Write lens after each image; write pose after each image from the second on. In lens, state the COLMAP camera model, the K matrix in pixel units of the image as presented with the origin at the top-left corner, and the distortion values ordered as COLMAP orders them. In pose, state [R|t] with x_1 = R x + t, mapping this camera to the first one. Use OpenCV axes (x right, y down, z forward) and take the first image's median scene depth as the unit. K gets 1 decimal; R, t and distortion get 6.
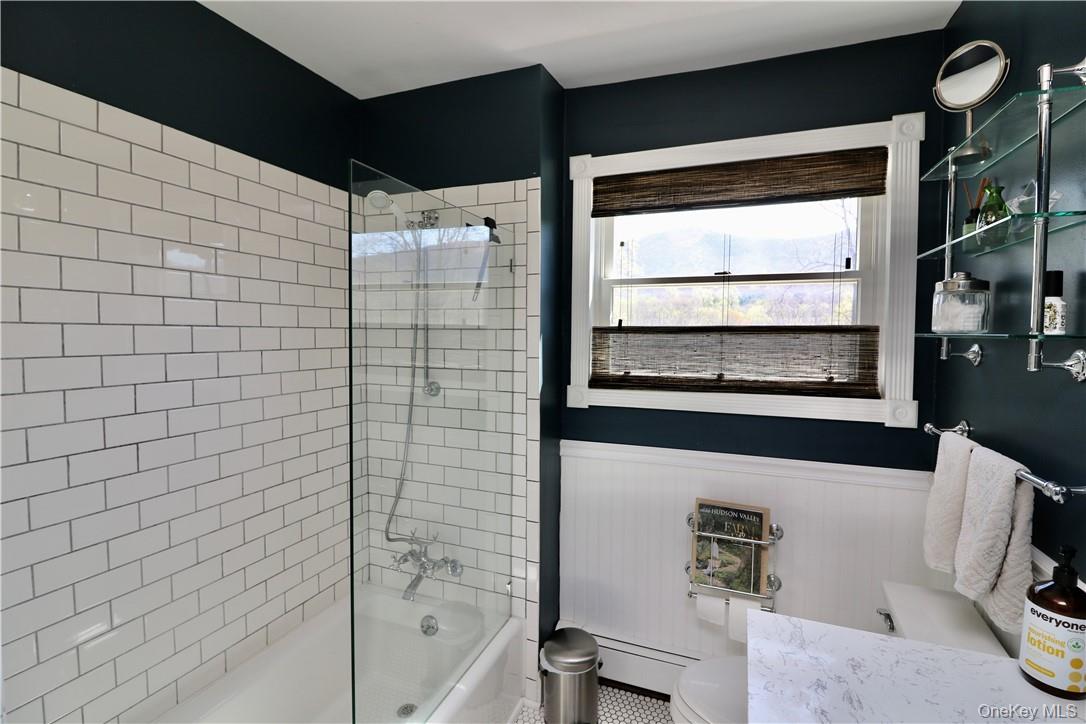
lens RADIAL K [[498.2, 0, 540.4], [0, 498.2, 355.6], [0, 0, 1]] dist [-0.001240, -0.012837]
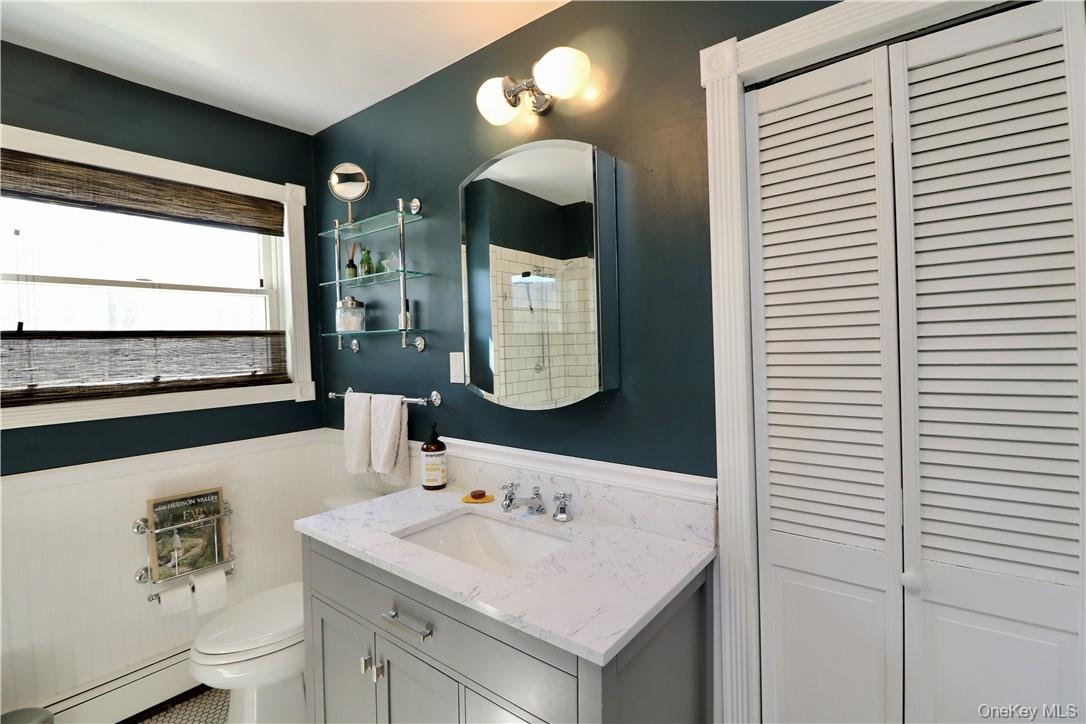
lens RADIAL K [[498.2, 0, 540.4], [0, 498.2, 355.6], [0, 0, 1]] dist [-0.001240, -0.012837]
pose [[0.285940, -0.035103, 0.957604, -0.425456], [0.075152, 0.997072, 0.014110, 0.041300], [-0.955296, 0.067931, 0.287741, -0.069095]]
